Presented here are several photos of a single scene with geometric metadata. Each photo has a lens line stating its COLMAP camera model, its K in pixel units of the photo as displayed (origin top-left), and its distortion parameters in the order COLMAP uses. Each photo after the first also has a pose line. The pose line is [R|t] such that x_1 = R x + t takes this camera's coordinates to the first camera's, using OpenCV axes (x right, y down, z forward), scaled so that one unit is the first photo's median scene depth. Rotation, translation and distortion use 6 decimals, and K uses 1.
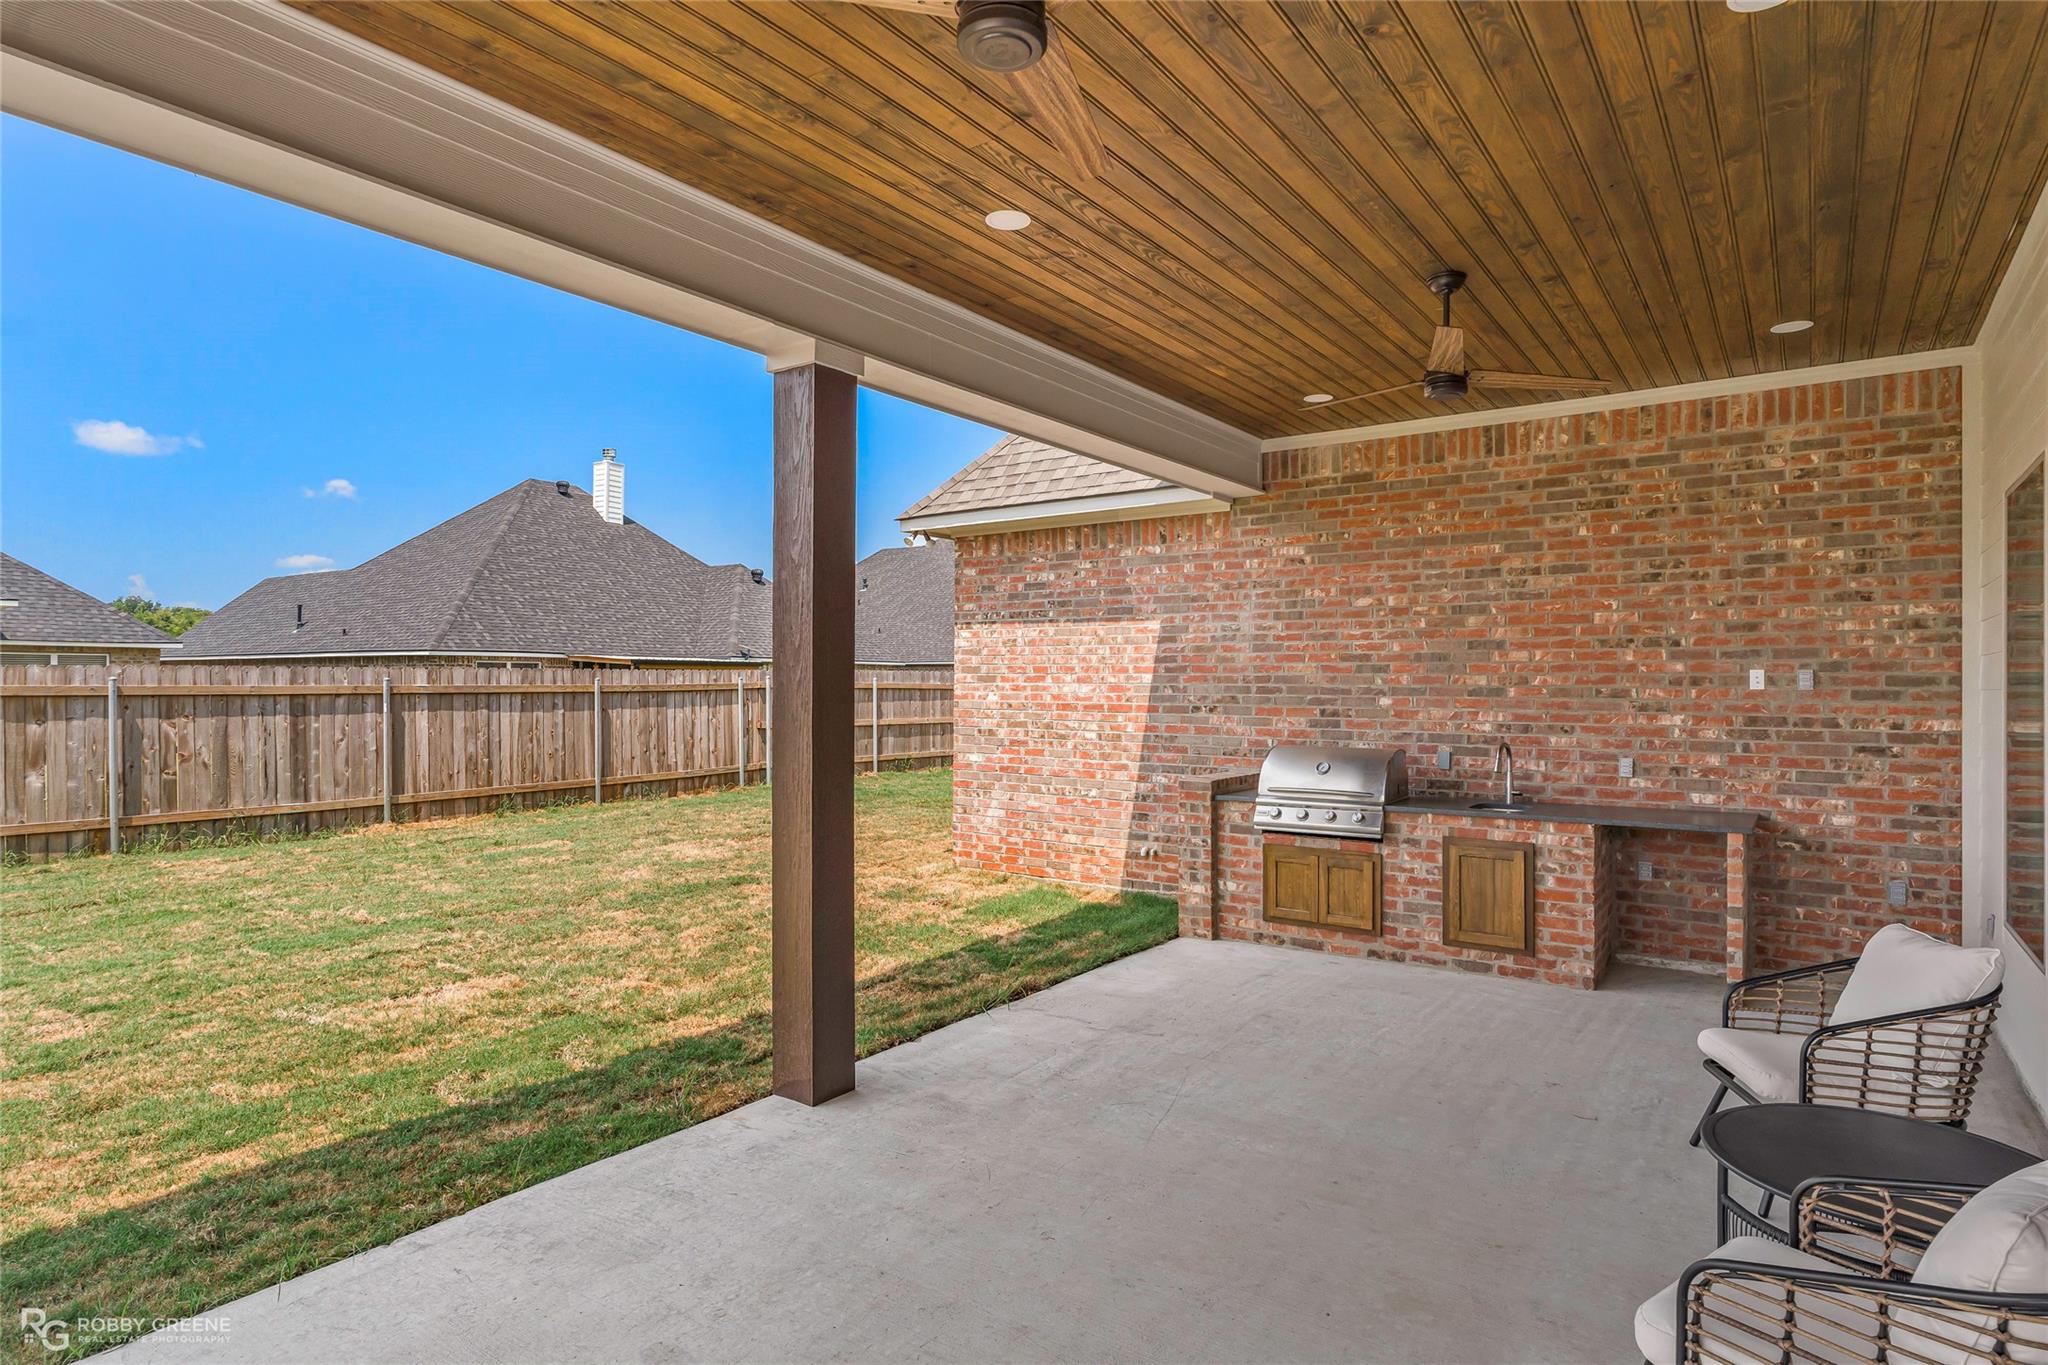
lens RADIAL K [[1106.3, 0, 1031.3], [0, 1106.3, 688.8], [0, 0, 1]] dist [0.000319, -0.000576]
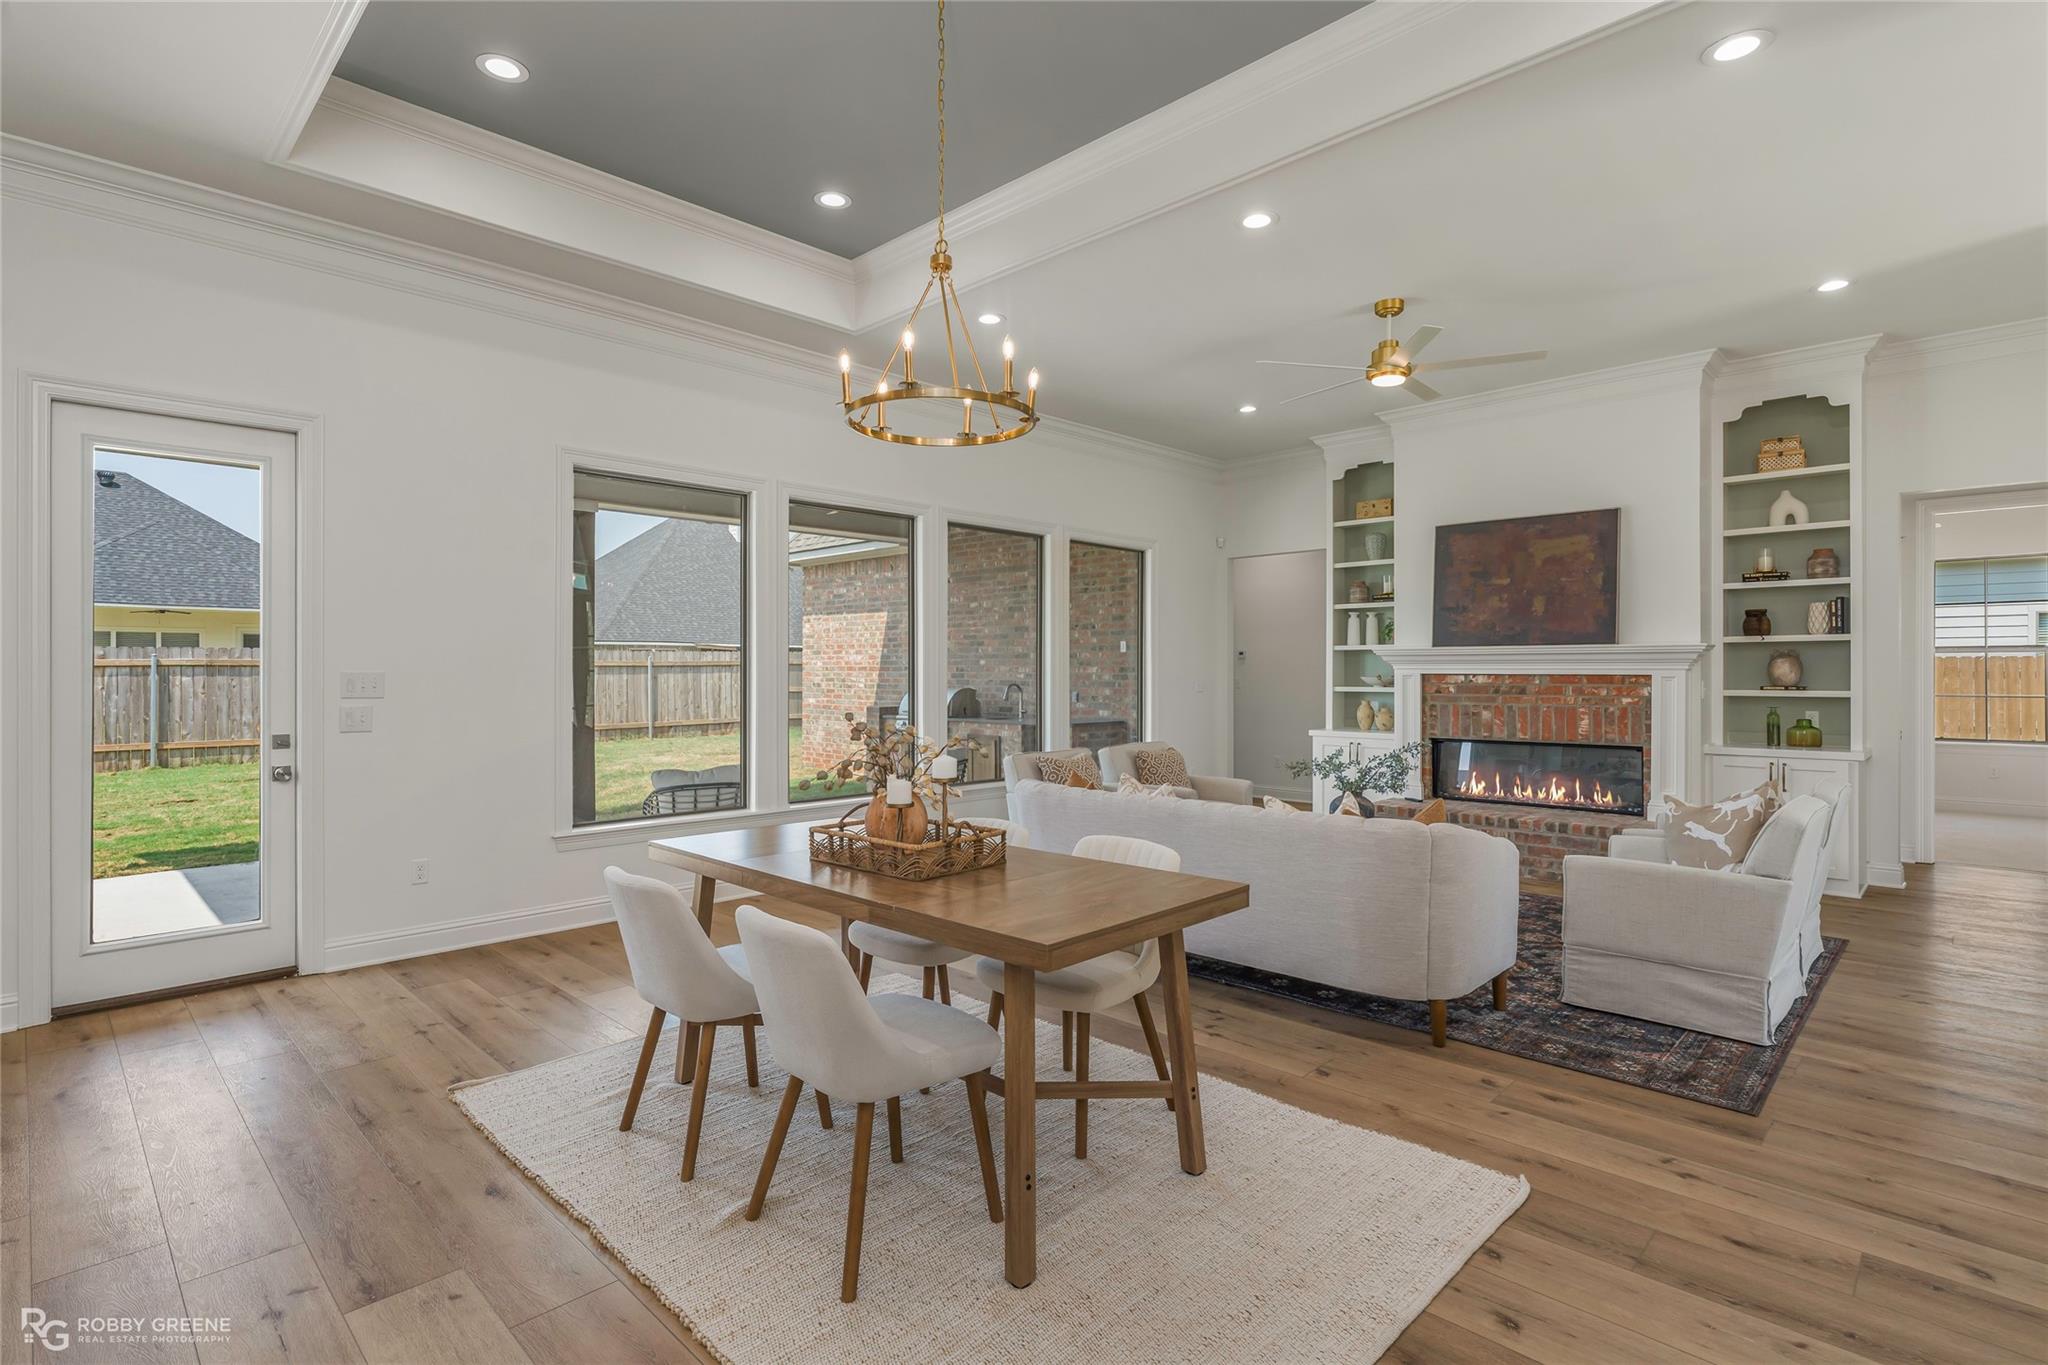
lens RADIAL K [[992.4, 0, 1022.3], [0, 992.4, 676.5], [0, 0, 1]] dist [0.002929, -0.000368]
pose [[0.988053, -0.003997, -0.154066, 0.509540], [0.004596, 0.999983, 0.003536, 0.023405], [0.154049, -0.004202, 0.988054, -0.434164]]
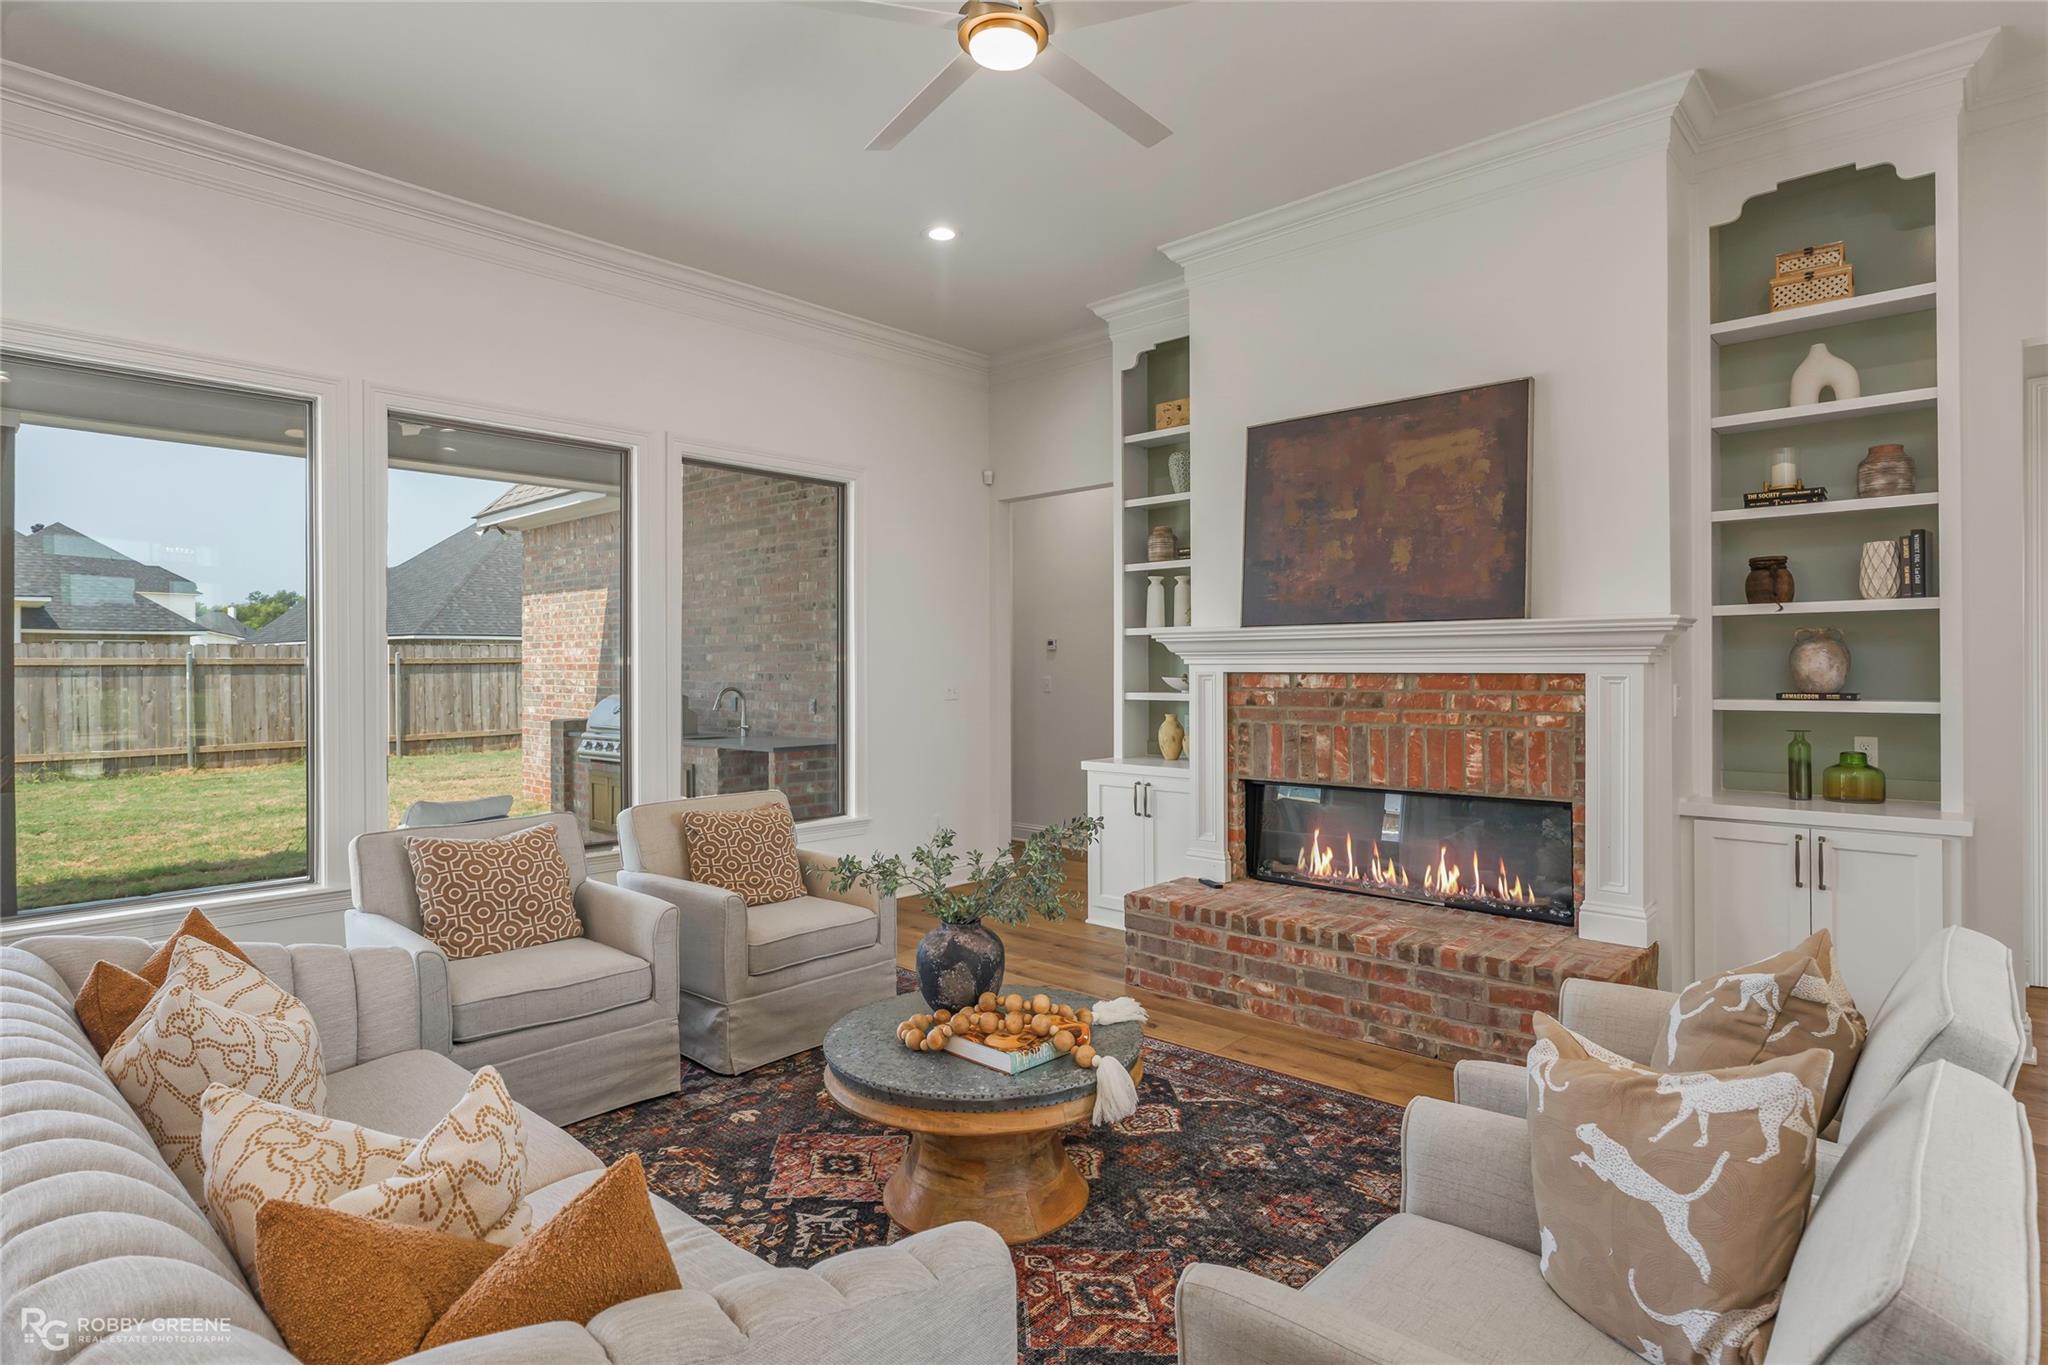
lens RADIAL K [[1064.2, 0, 1031.9], [0, 1064.2, 671.4], [0, 0, 1]] dist [-0.000466, 0.002471]
pose [[0.992875, -0.008368, -0.118870, 0.672670], [0.008613, 0.999962, 0.001545, 0.023415], [0.118852, -0.002557, 0.992909, -0.116232]]
